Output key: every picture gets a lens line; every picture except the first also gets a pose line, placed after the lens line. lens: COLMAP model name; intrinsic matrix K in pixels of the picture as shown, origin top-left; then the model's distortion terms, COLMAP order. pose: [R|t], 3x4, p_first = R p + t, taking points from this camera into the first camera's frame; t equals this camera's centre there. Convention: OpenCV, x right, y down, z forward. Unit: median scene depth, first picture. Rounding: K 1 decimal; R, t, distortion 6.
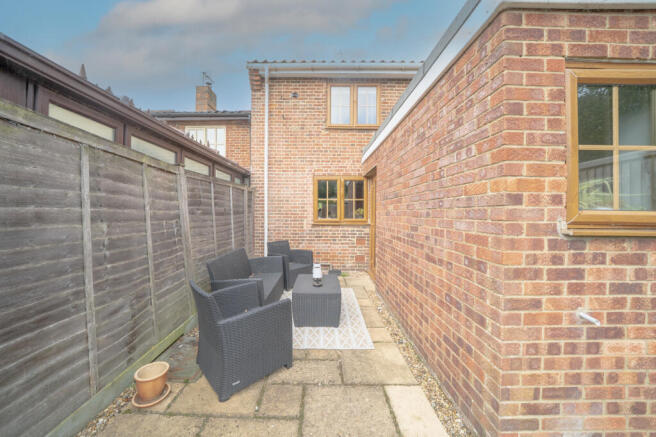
lens RADIAL K [[229.0, 0, 327.6], [0, 229.0, 215.3], [0, 0, 1]] dist [-0.000422, -0.000042]
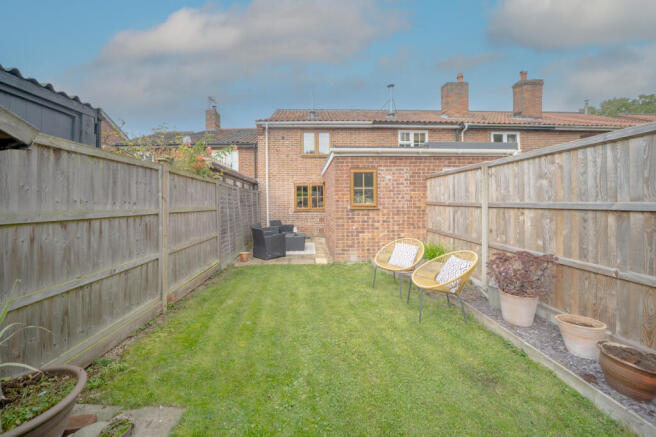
lens RADIAL K [[229.0, 0, 322.9], [0, 229.0, 201.5], [0, 0, 1]] dist [-0.000422, -0.000042]
pose [[0.998921, -0.015181, 0.043889, 0.081923], [0.016107, 0.999653, -0.020828, 0.005854], [-0.043558, 0.021513, 0.998819, -0.784845]]
